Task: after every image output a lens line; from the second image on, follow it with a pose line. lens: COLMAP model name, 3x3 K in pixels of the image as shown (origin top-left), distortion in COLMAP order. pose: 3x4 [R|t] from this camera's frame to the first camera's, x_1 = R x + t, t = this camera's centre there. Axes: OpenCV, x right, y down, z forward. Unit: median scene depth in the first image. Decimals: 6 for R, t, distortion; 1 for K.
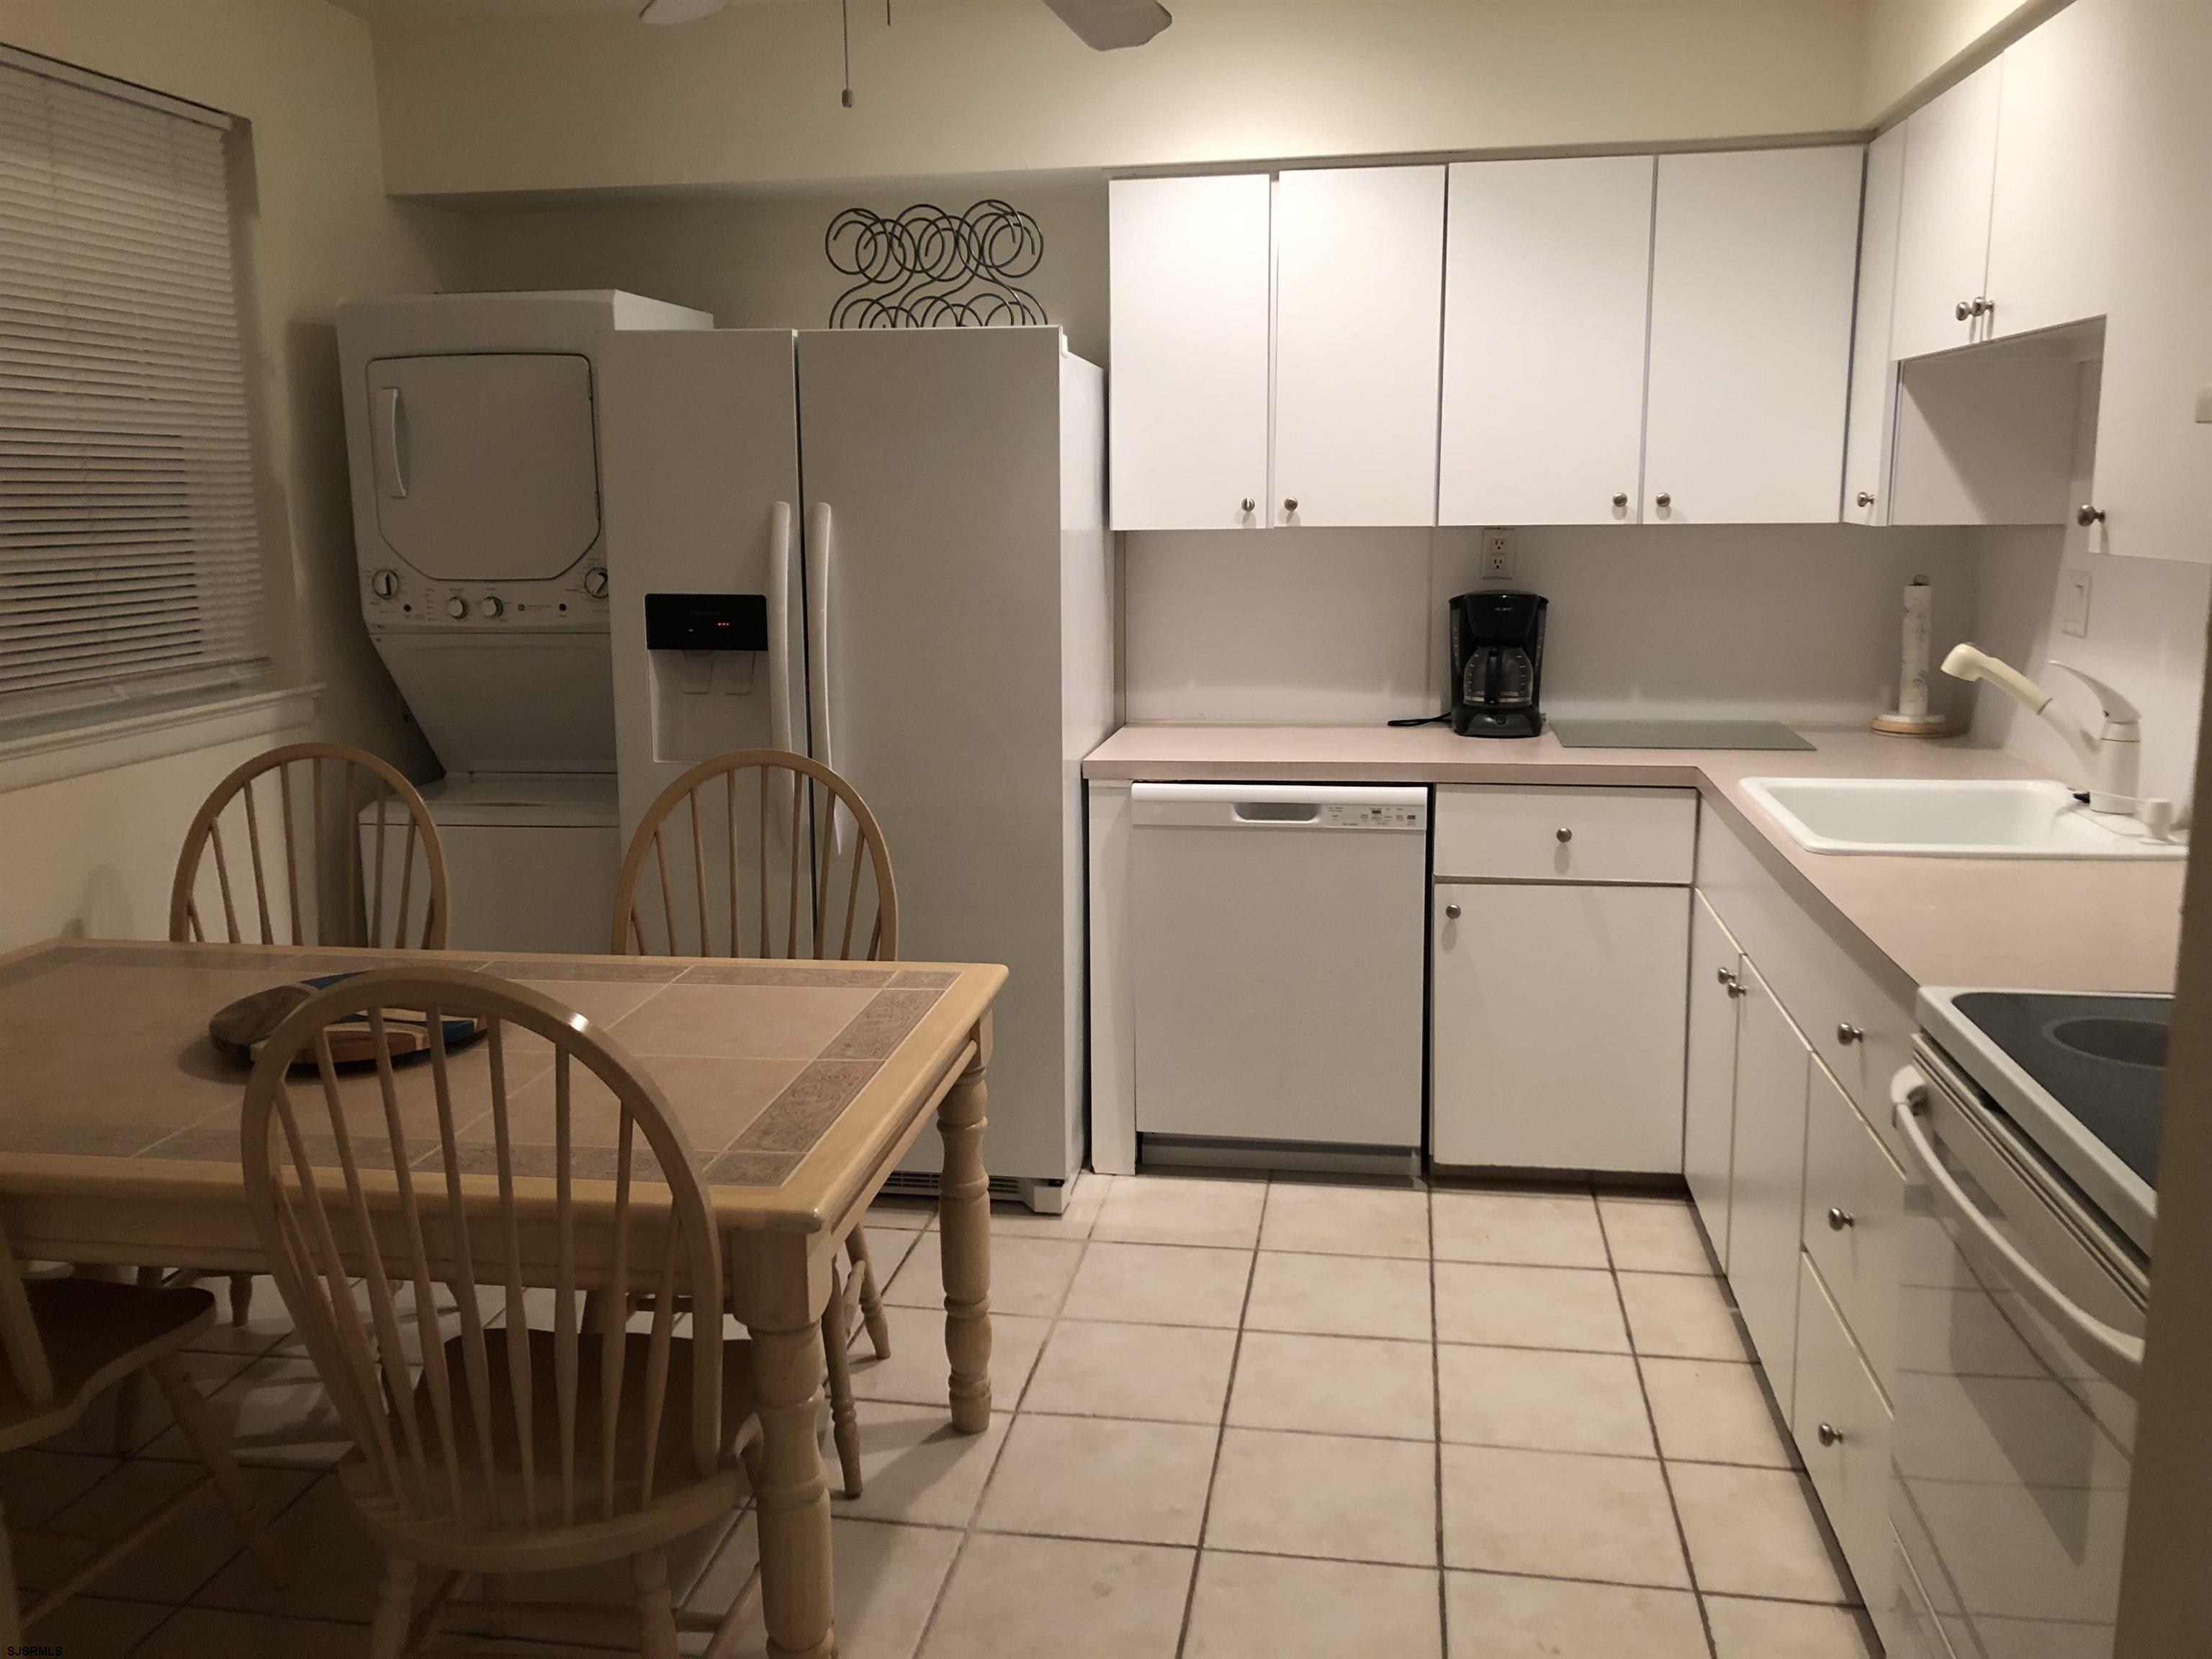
lens RADIAL K [[1794.3, 0, 1099.5], [0, 1794.3, 765.3], [0, 0, 1]] dist [0.128576, -0.338770]
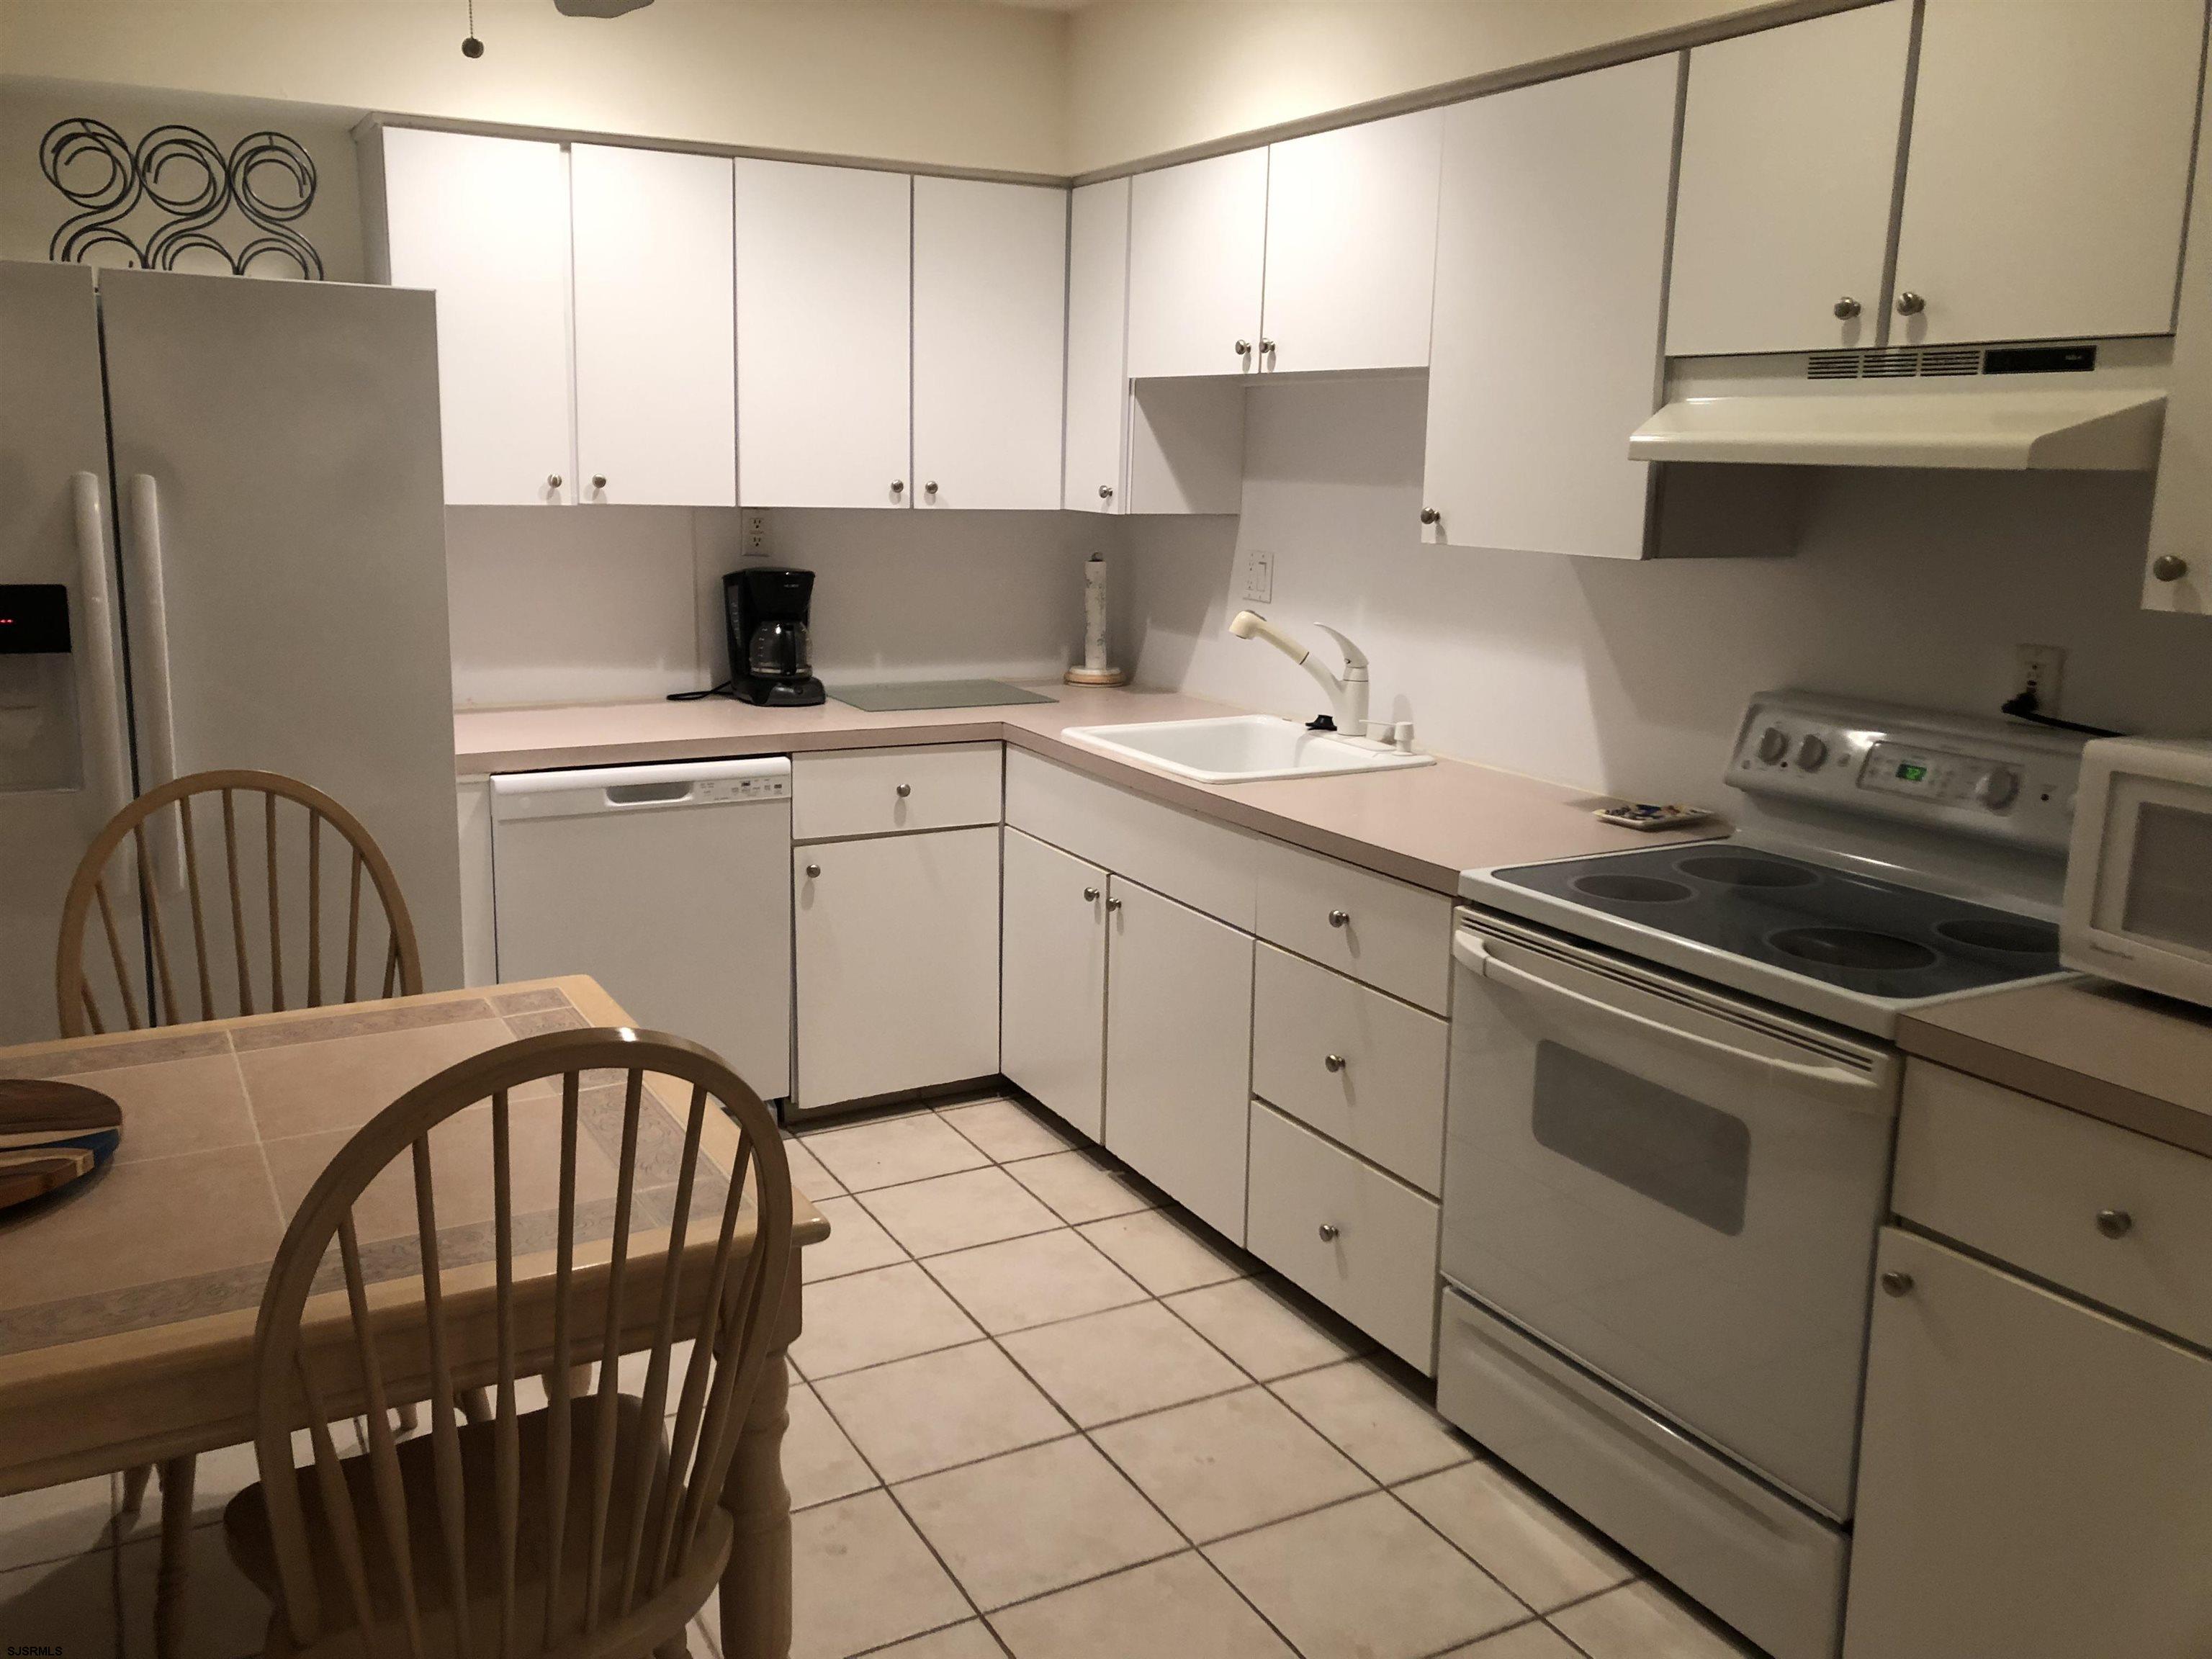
lens RADIAL K [[1790.0, 0, 1103.3], [0, 1790.0, 752.6], [0, 0, 1]] dist [0.061917, -0.146991]
pose [[0.784496, -0.072964, 0.615827, -0.311578], [0.062923, 0.997295, 0.038003, -0.017986], [-0.616934, 0.008936, 0.786964, 0.060037]]
